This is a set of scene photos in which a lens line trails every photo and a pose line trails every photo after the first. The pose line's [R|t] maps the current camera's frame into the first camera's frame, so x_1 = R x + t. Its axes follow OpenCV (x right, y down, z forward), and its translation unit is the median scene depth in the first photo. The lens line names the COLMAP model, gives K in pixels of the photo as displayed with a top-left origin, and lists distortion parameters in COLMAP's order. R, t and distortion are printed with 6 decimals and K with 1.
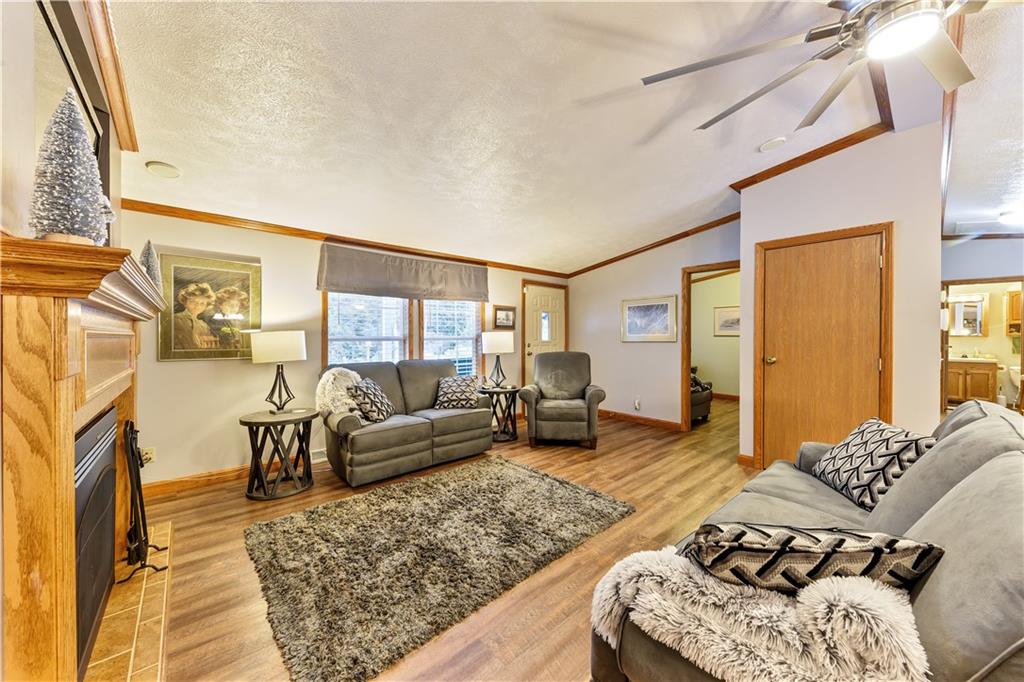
lens RADIAL K [[368.5, 0, 514.9], [0, 368.5, 337.2], [0, 0, 1]] dist [0.001336, -0.000009]
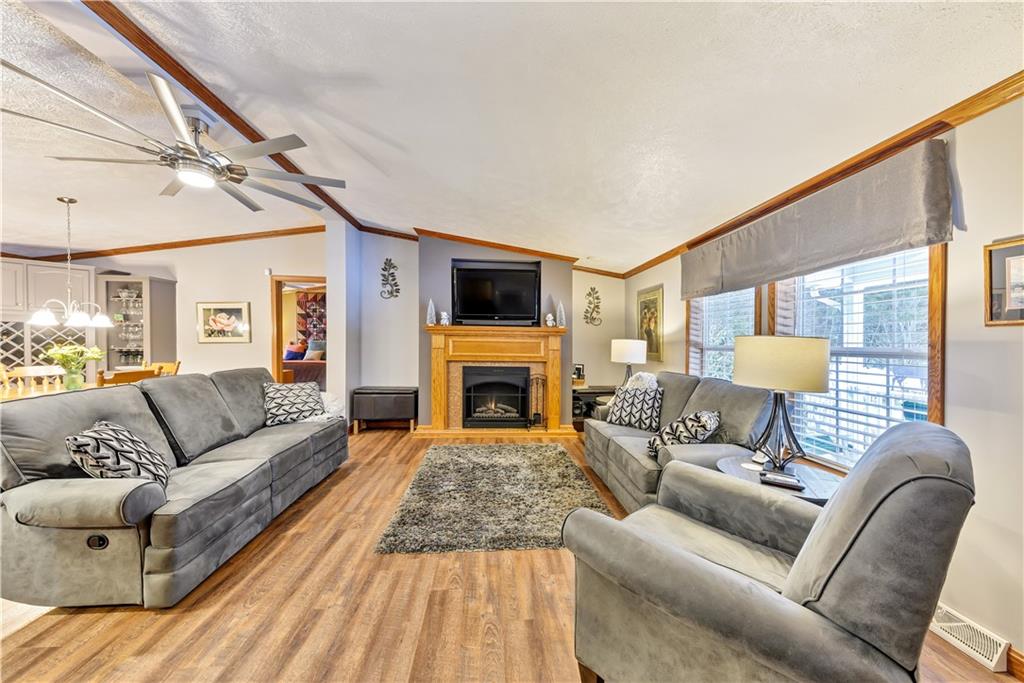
lens RADIAL K [[368.5, 0, 518.7], [0, 368.5, 343.3], [0, 0, 1]] dist [0.001336, -0.000009]
pose [[-0.606998, -0.004147, -0.794692, 0.563514], [-0.013683, 0.999893, 0.005234, -0.005344], [0.794585, 0.014051, -0.606990, 1.256115]]
